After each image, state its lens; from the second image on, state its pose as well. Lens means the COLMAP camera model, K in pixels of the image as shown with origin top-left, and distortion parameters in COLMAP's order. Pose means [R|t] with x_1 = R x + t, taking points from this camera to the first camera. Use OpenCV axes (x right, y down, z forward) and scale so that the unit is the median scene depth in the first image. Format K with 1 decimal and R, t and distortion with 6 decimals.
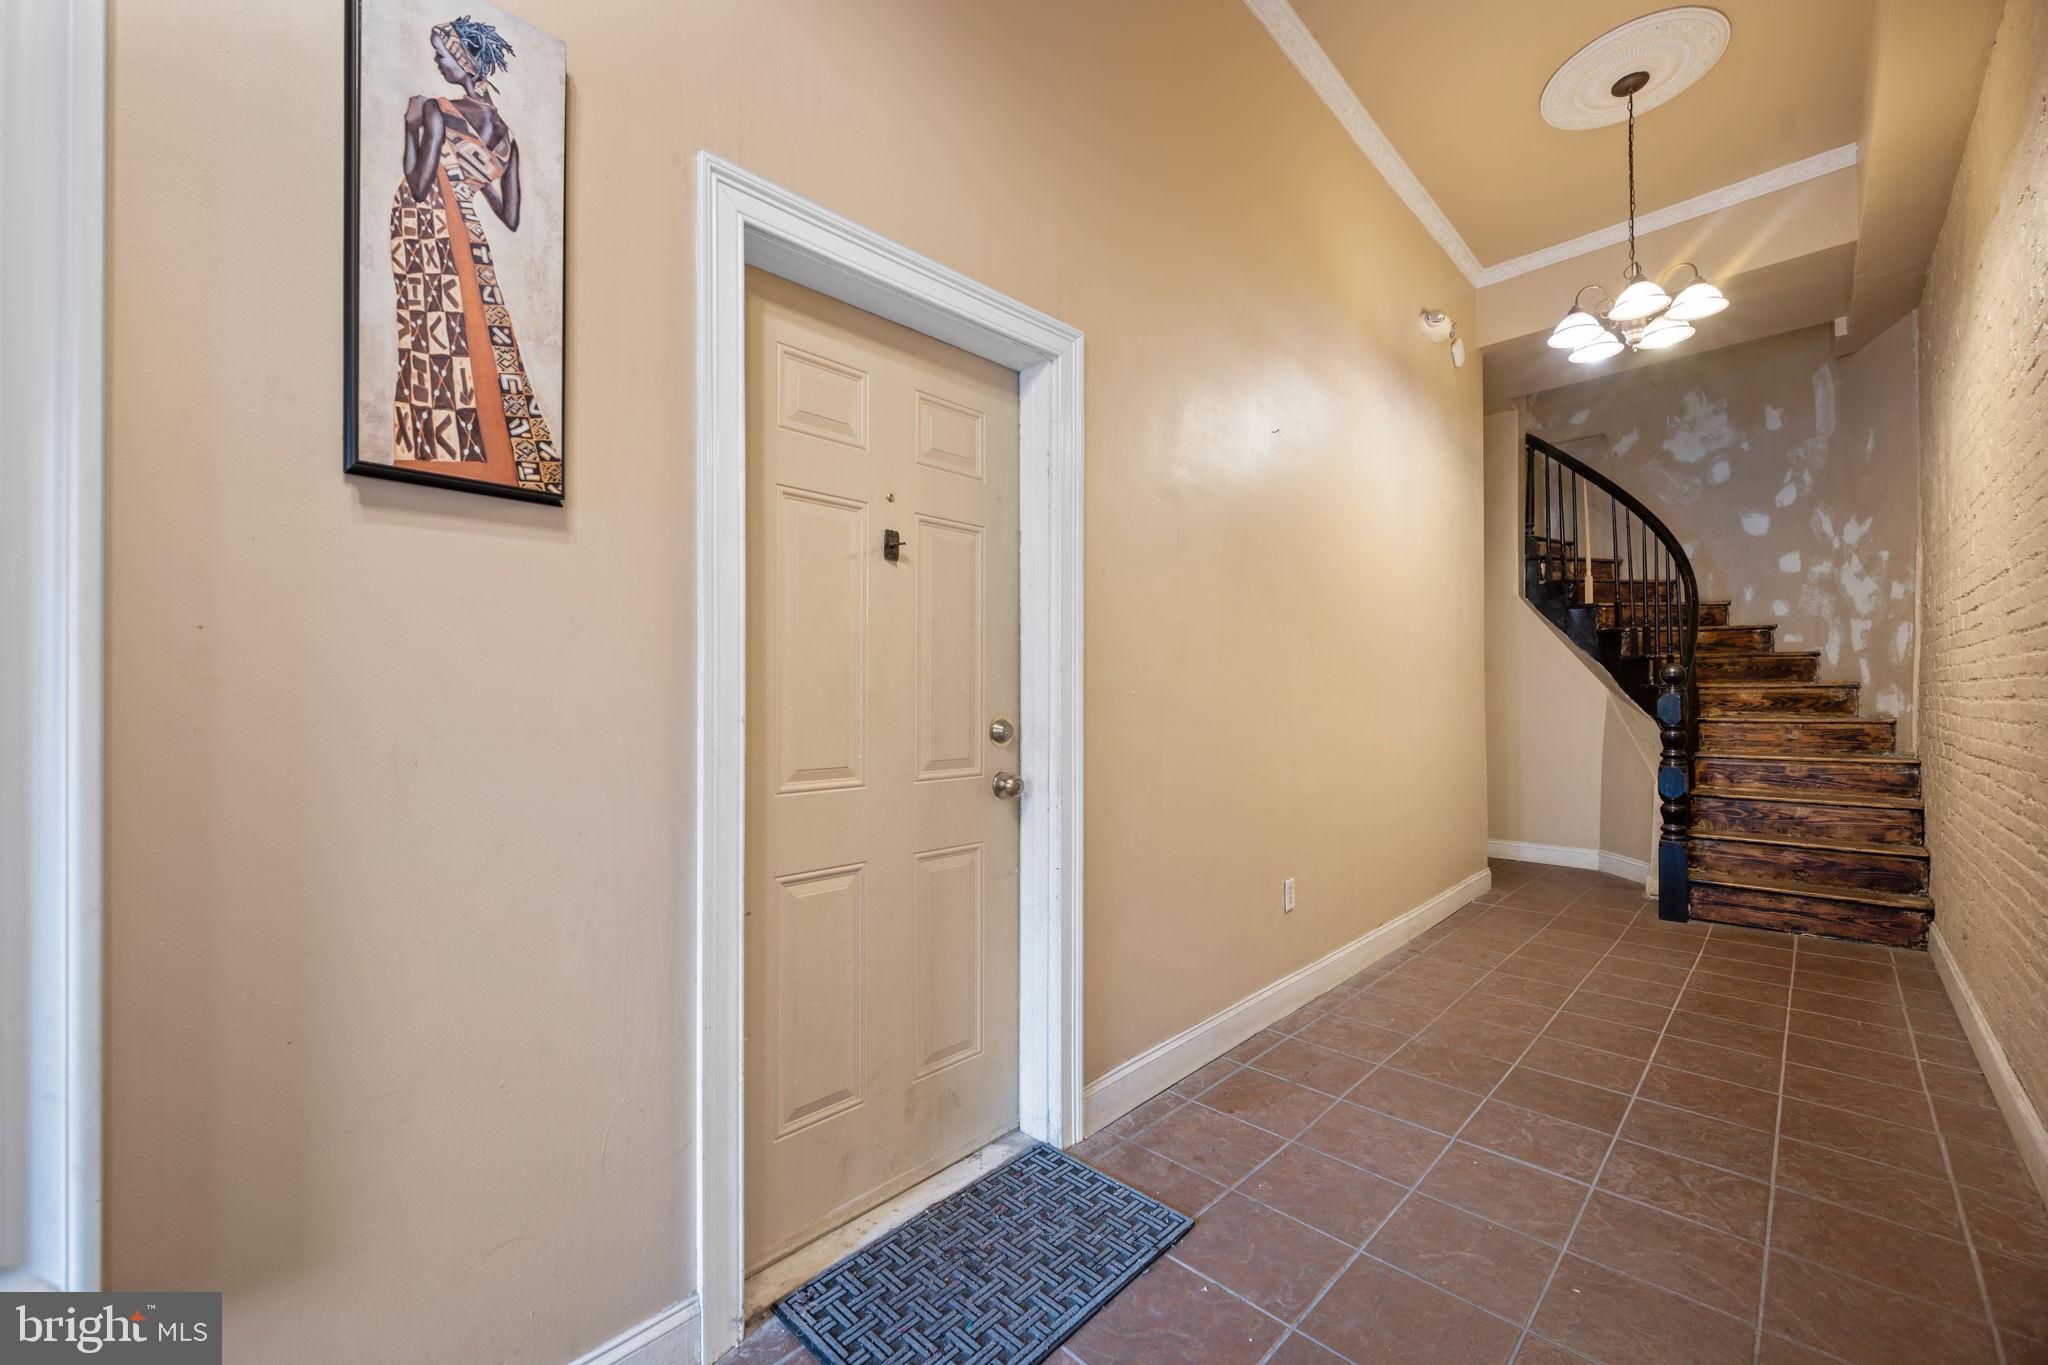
lens RADIAL K [[809.3, 0, 1022.0], [0, 809.3, 692.9], [0, 0, 1]] dist [-0.000635, -0.000511]
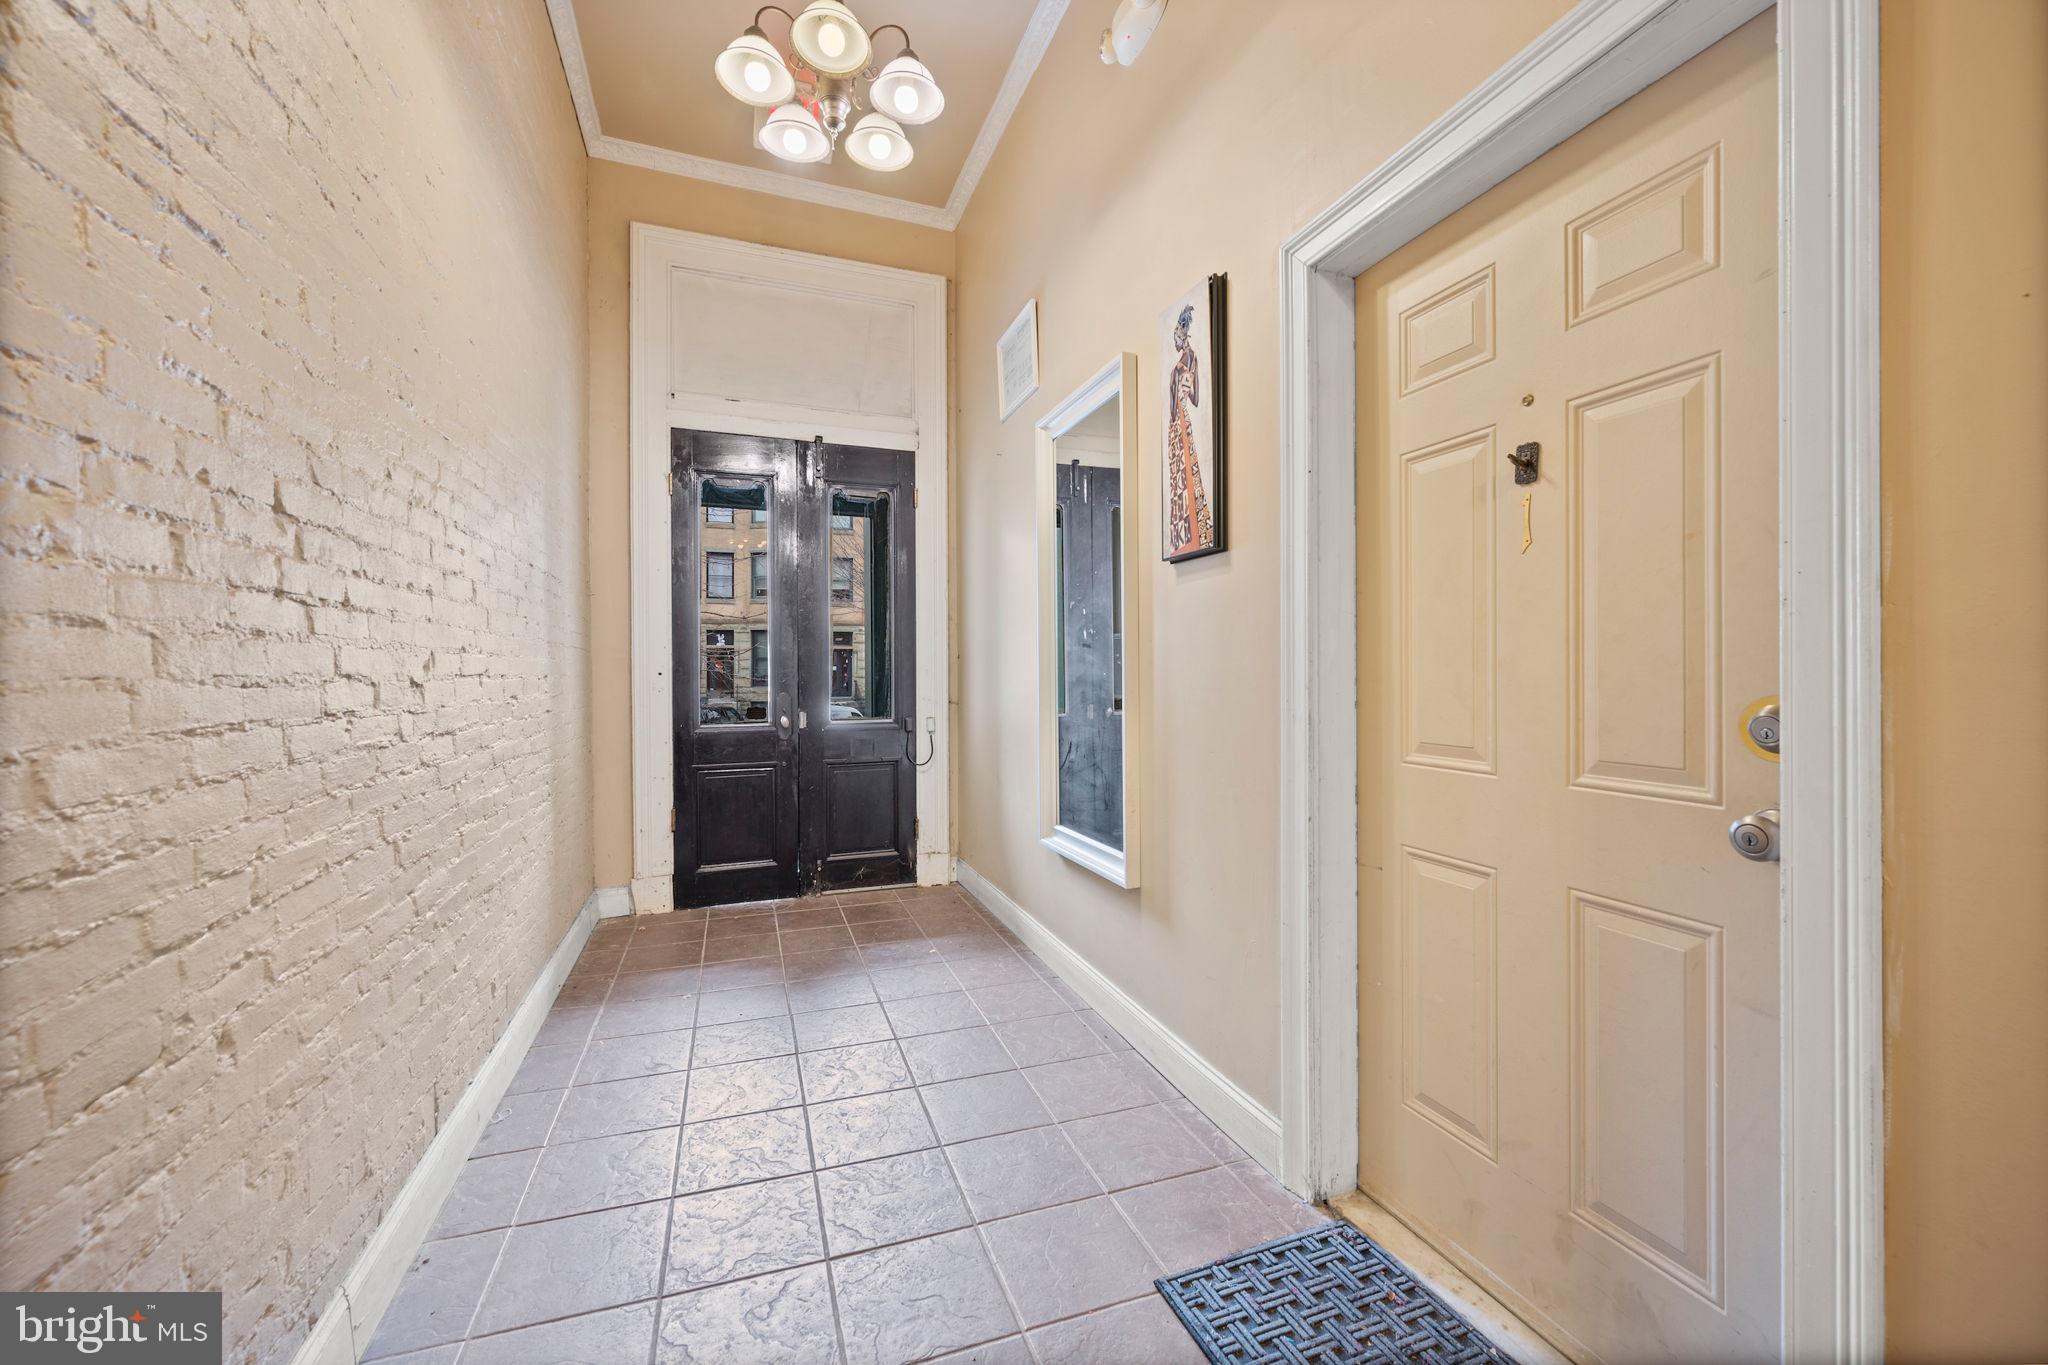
lens RADIAL K [[809.3, 0, 1026.4], [0, 809.3, 678.7], [0, 0, 1]] dist [-0.000635, -0.000511]
pose [[-0.436056, 0.003162, -0.899914, 1.173385], [0.005821, 0.999983, 0.000693, 0.024864], [0.899901, -0.004936, -0.436067, 1.476661]]
